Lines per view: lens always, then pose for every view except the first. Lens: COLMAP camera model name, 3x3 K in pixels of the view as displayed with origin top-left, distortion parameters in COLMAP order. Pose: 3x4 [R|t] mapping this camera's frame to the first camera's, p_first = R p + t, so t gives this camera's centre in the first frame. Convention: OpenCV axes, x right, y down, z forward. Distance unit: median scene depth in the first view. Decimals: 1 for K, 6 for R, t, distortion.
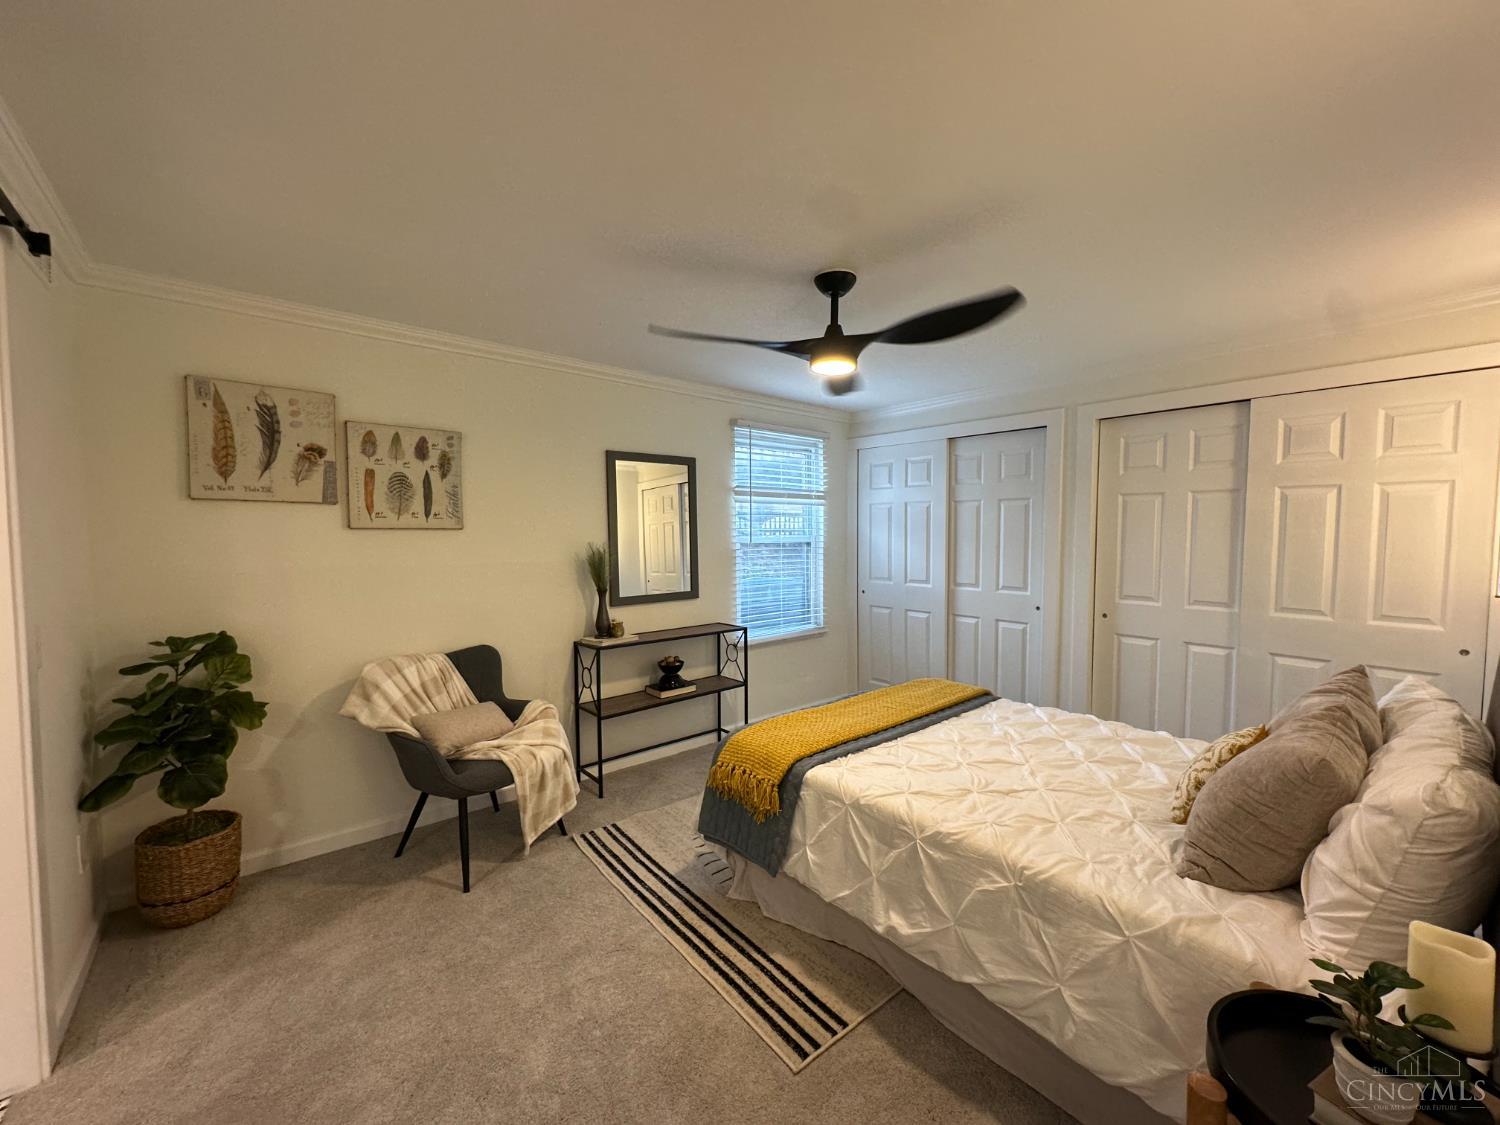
lens RADIAL K [[597.4, 0, 750.0], [0, 597.4, 562.5], [0, 0, 1]] dist [-0.001158, 0.000096]
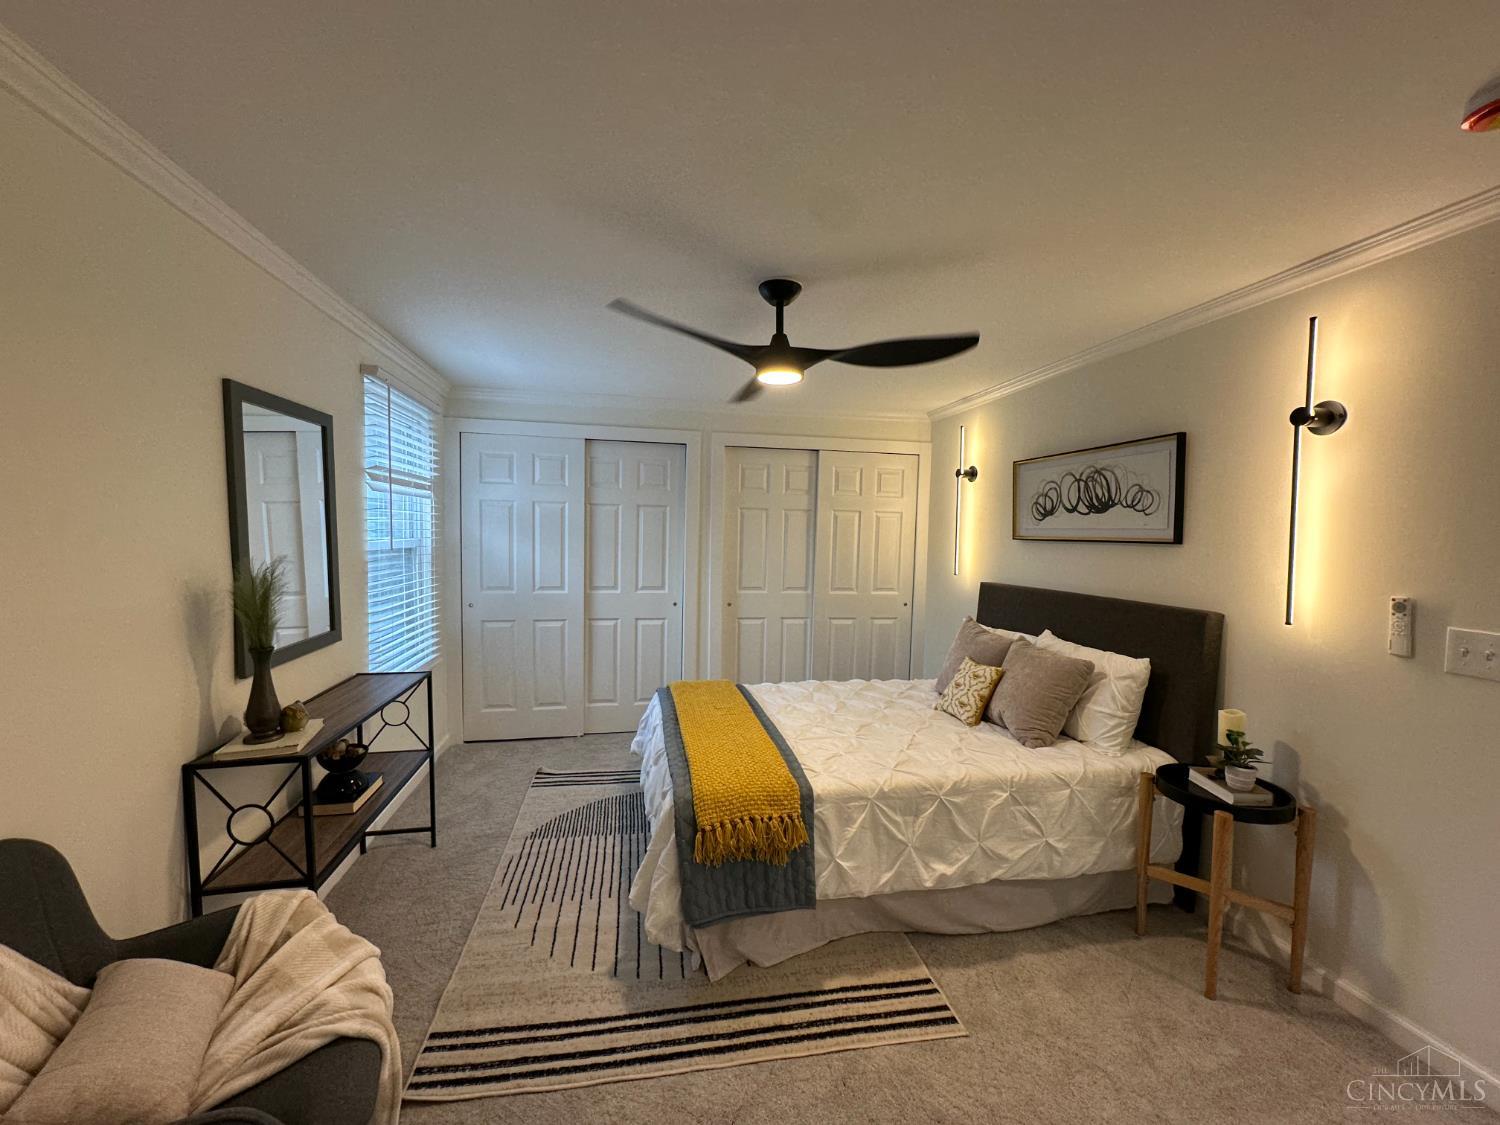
lens RADIAL K [[597.4, 0, 750.0], [0, 597.4, 562.5], [0, 0, 1]] dist [-0.001158, 0.000096]
pose [[0.488741, -0.036567, 0.871662, -0.613726], [0.026042, 0.999287, 0.027319, -0.041253], [-0.872040, 0.009348, 0.489345, 0.460647]]
